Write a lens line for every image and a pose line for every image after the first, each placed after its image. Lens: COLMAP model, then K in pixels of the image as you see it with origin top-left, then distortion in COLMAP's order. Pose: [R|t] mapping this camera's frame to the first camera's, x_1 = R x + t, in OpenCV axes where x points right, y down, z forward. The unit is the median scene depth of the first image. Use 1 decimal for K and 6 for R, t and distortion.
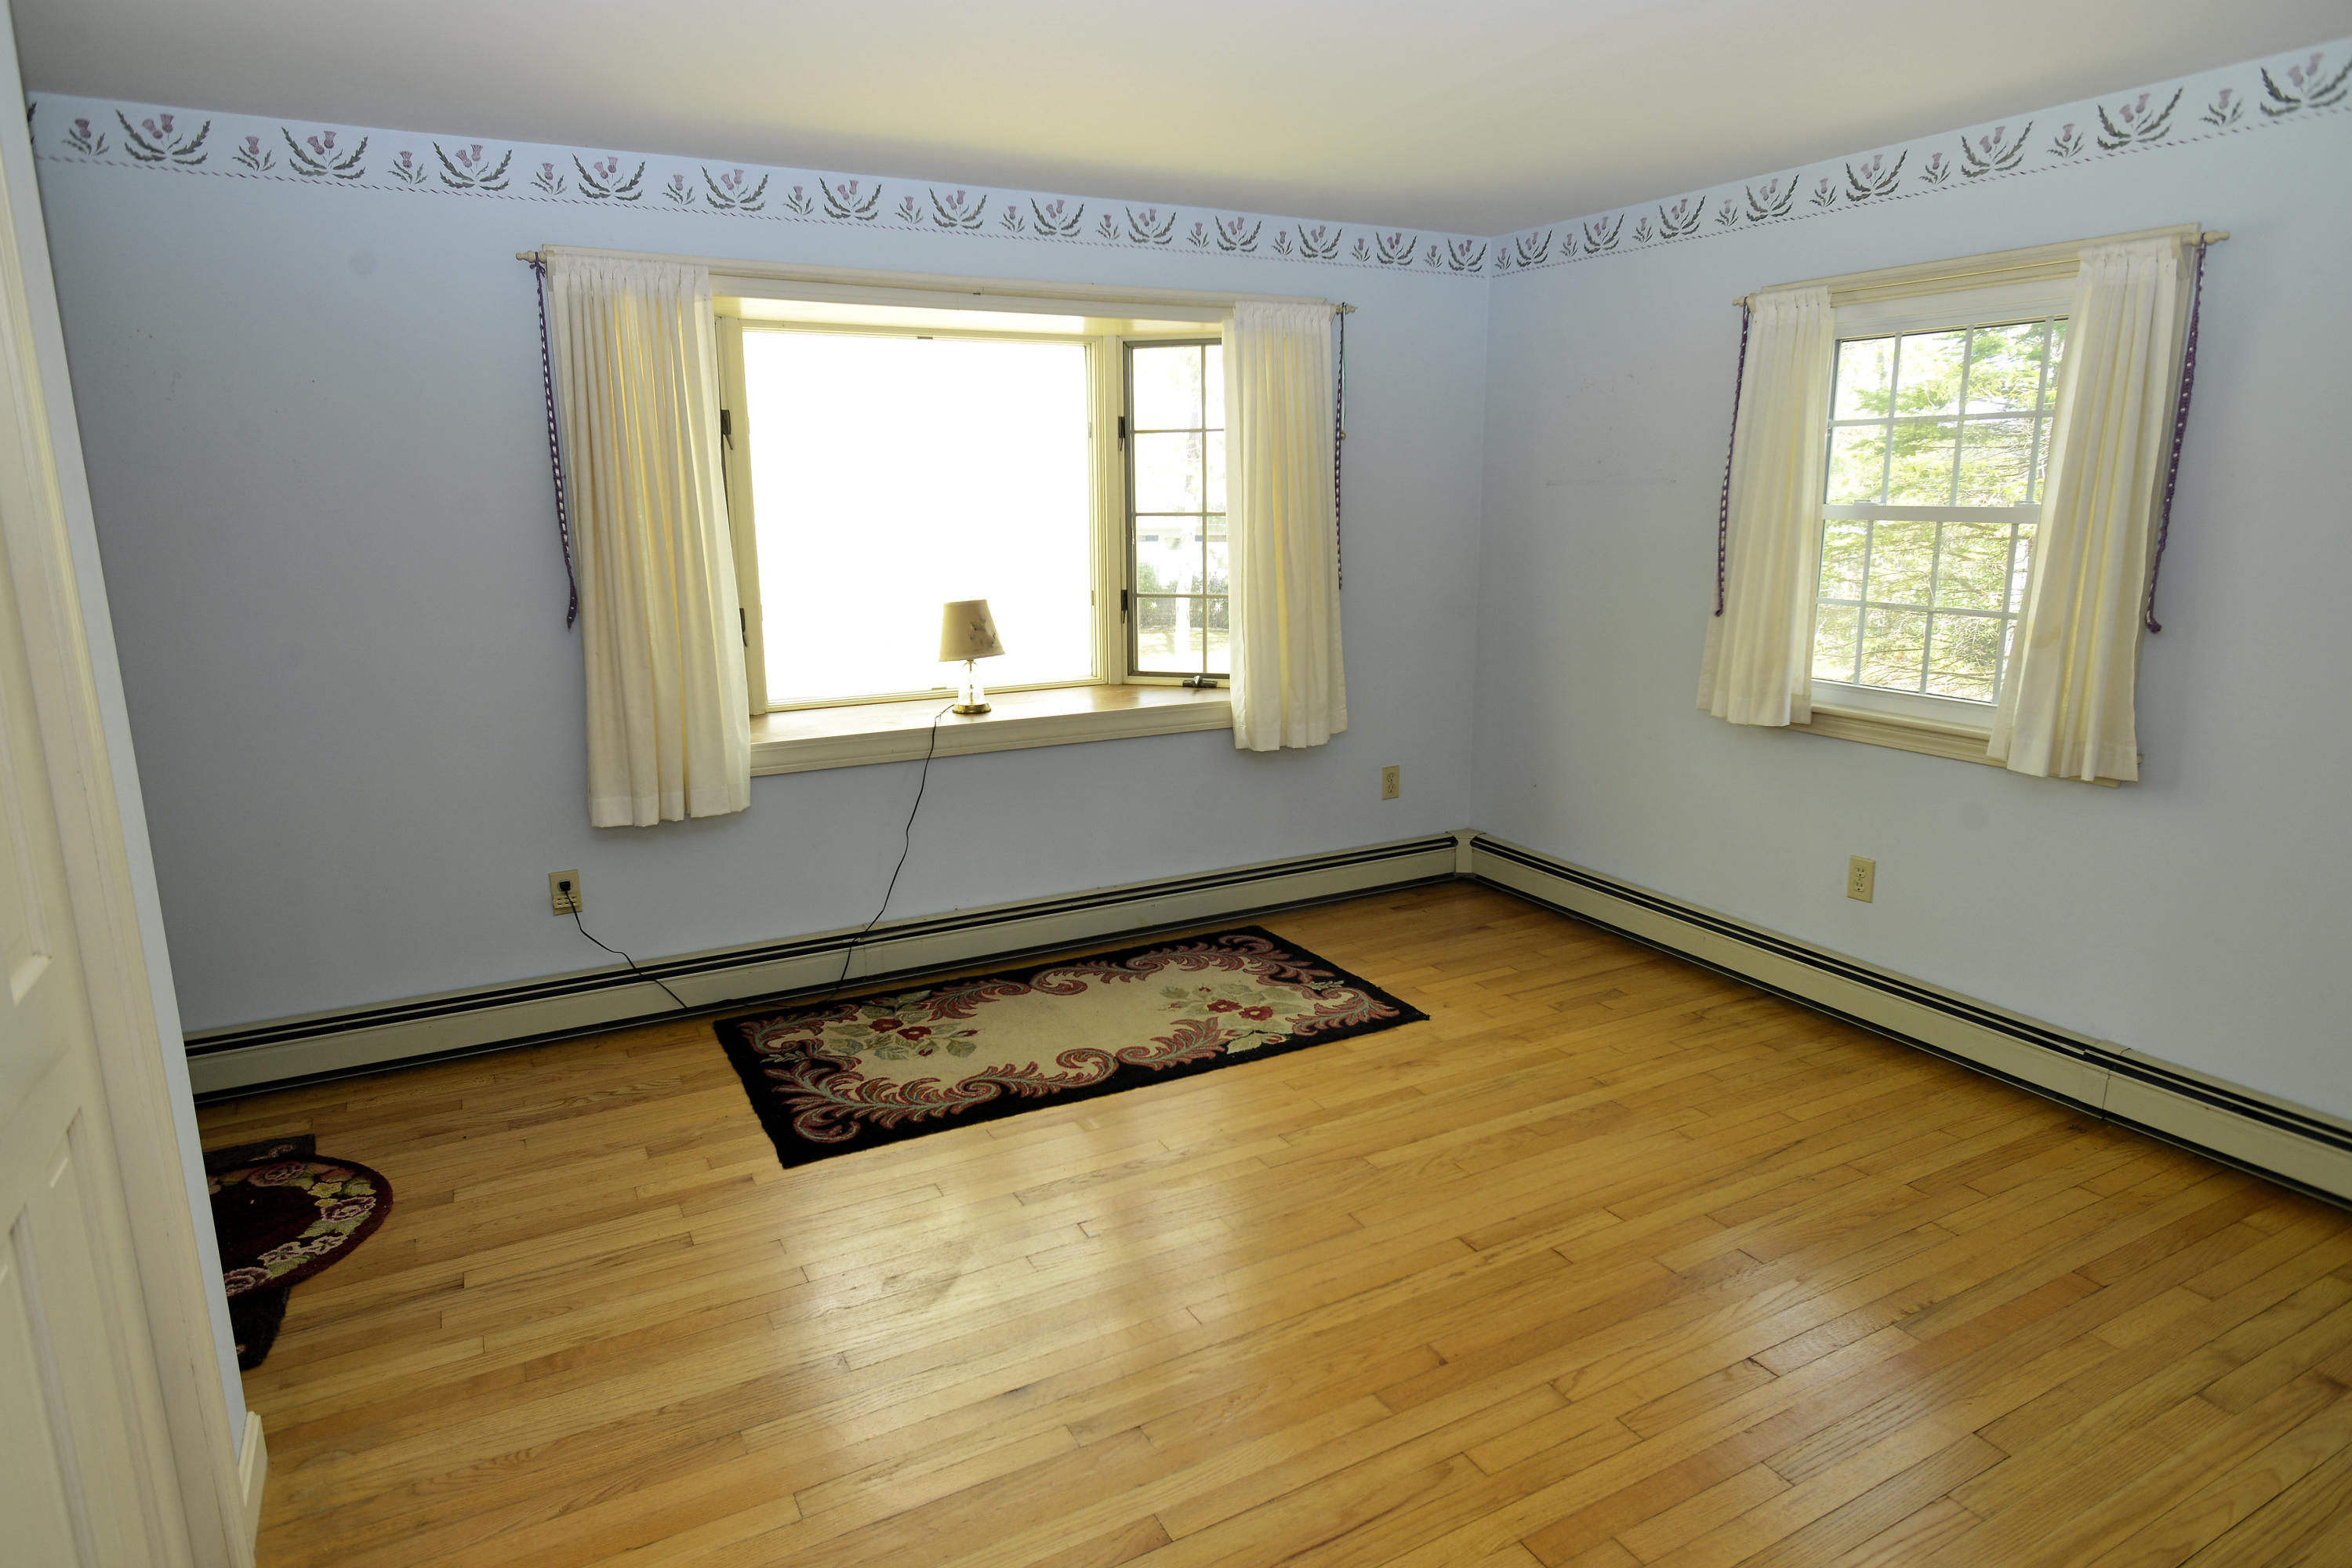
lens RADIAL K [[1314.8, 0, 1235.8], [0, 1314.8, 766.2], [0, 0, 1]] dist [-0.009190, 0.002555]
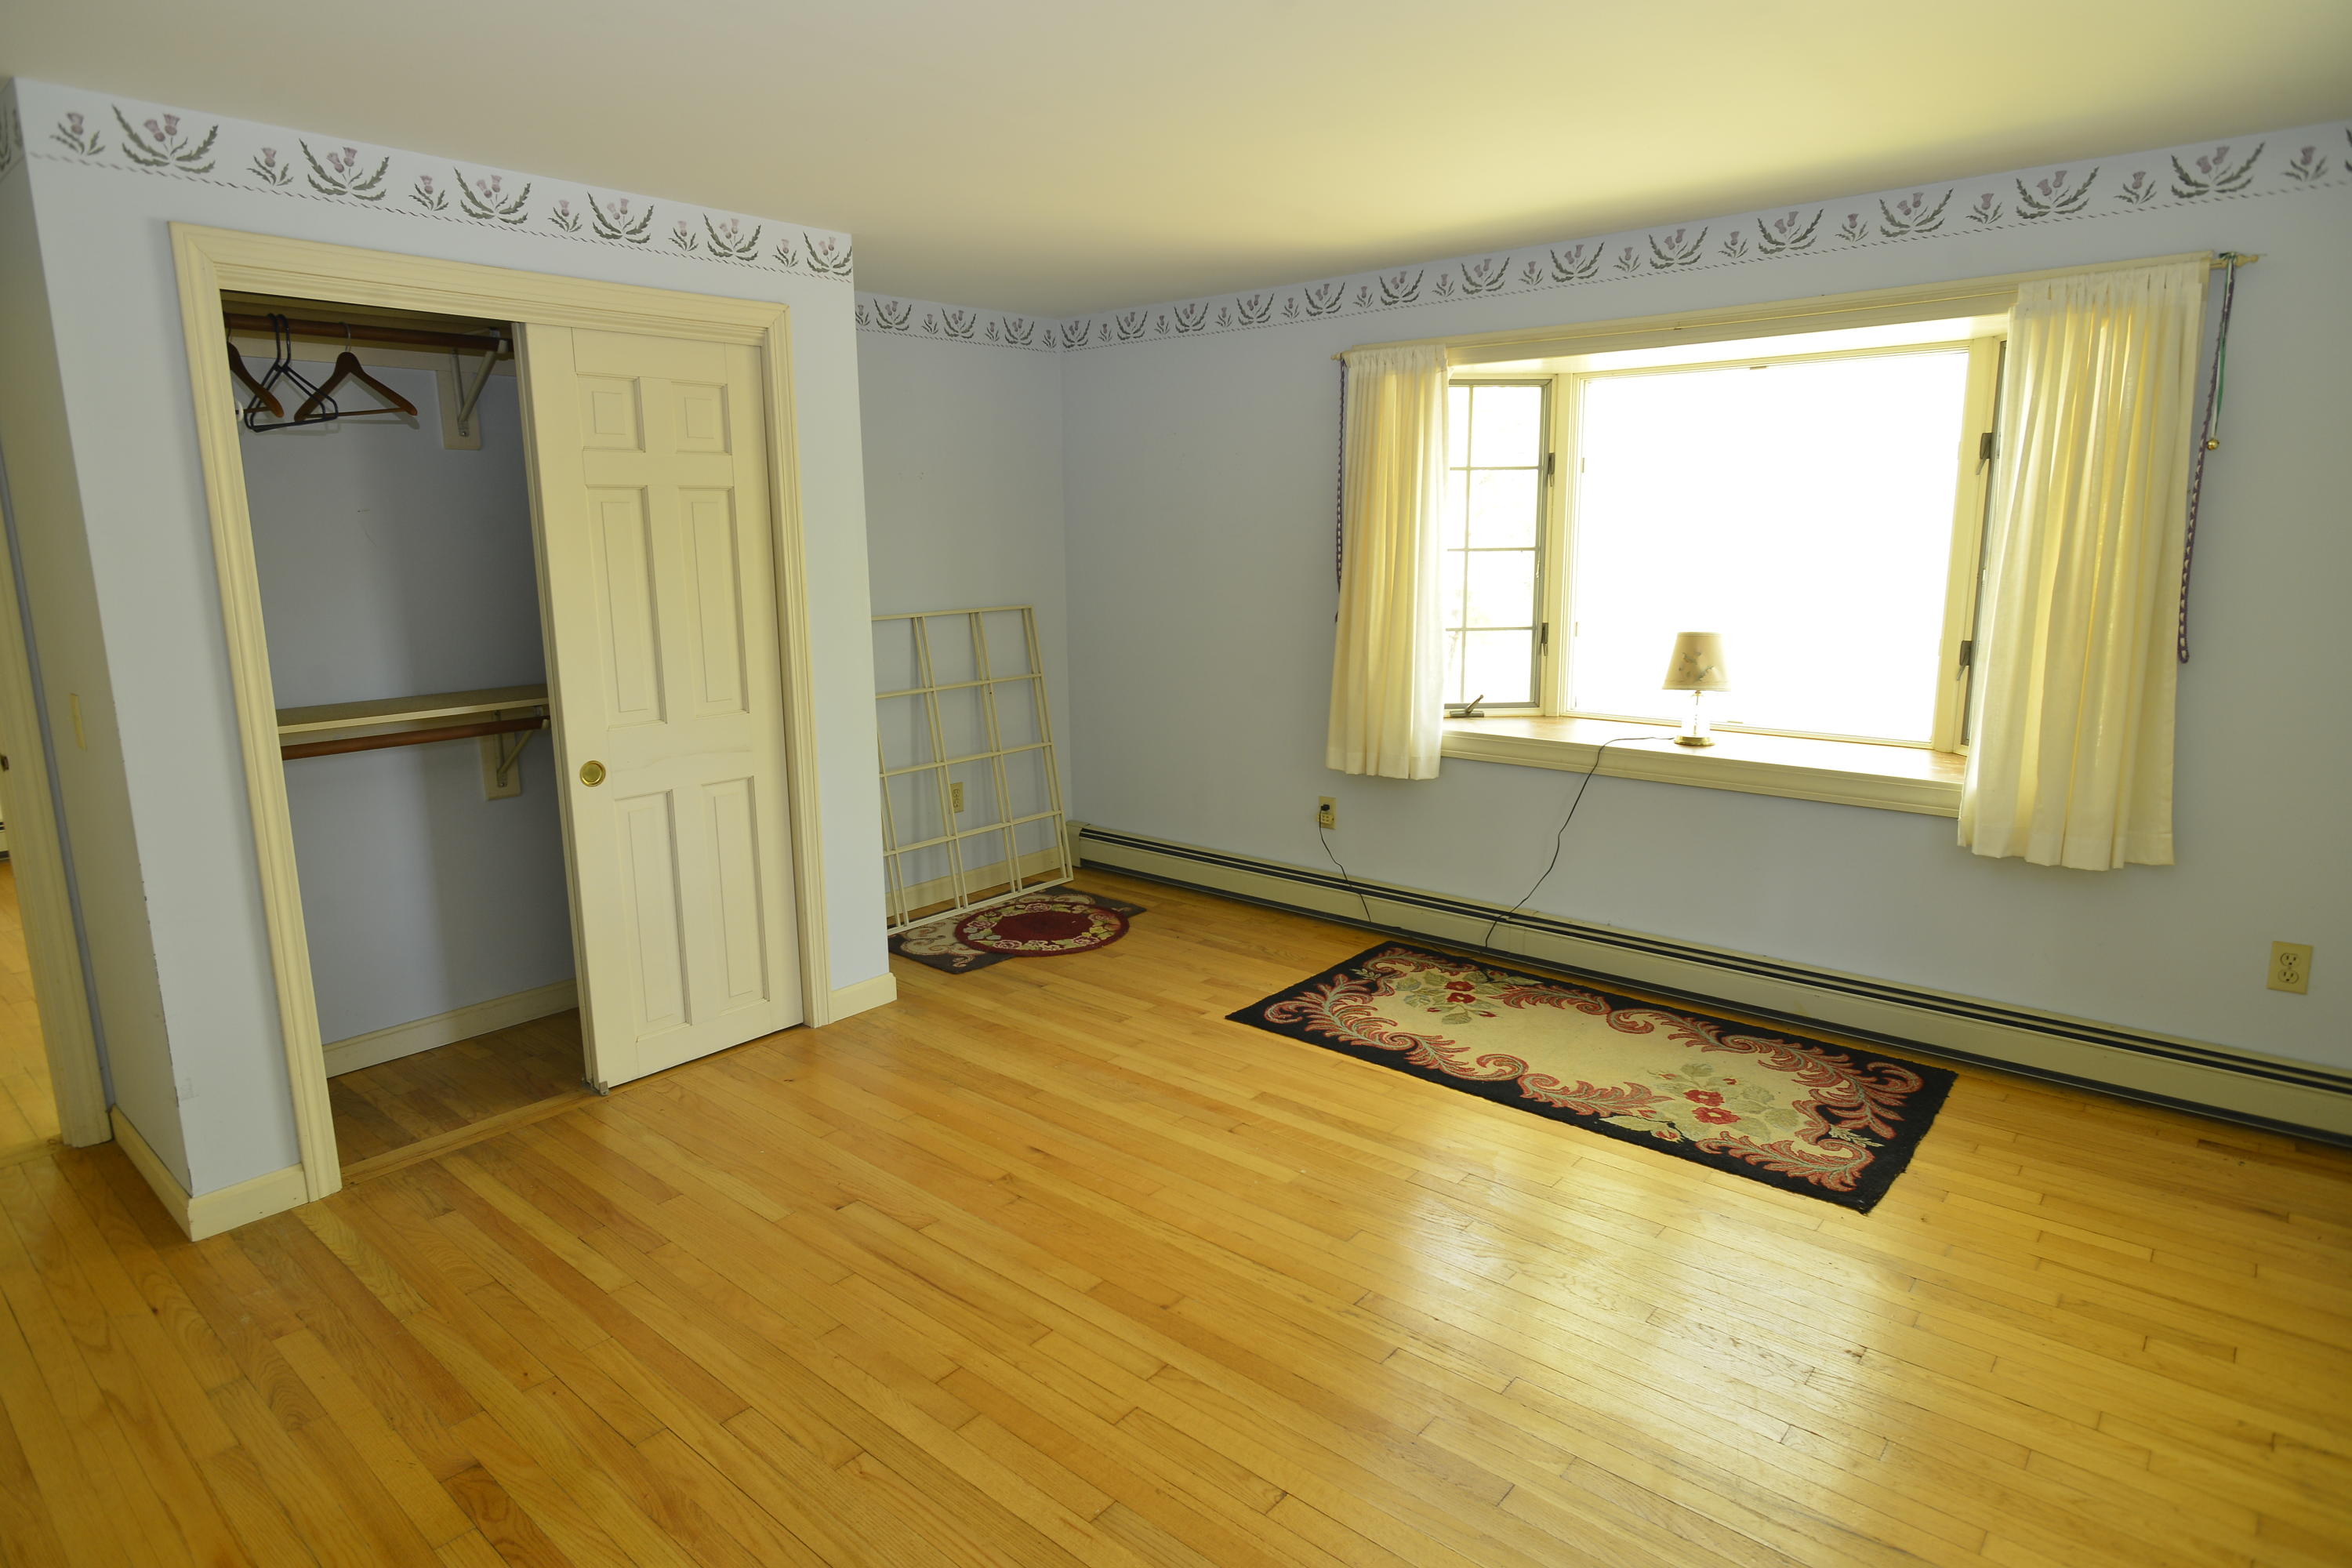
lens RADIAL K [[1314.8, 0, 1177.7], [0, 1314.8, 775.3], [0, 0, 1]] dist [-0.009190, 0.002555]
pose [[0.353725, 0.180032, -0.917860, 0.664721], [-0.181992, 0.975795, 0.121260, -0.077856], [0.917474, 0.124151, 0.377927, 0.309552]]
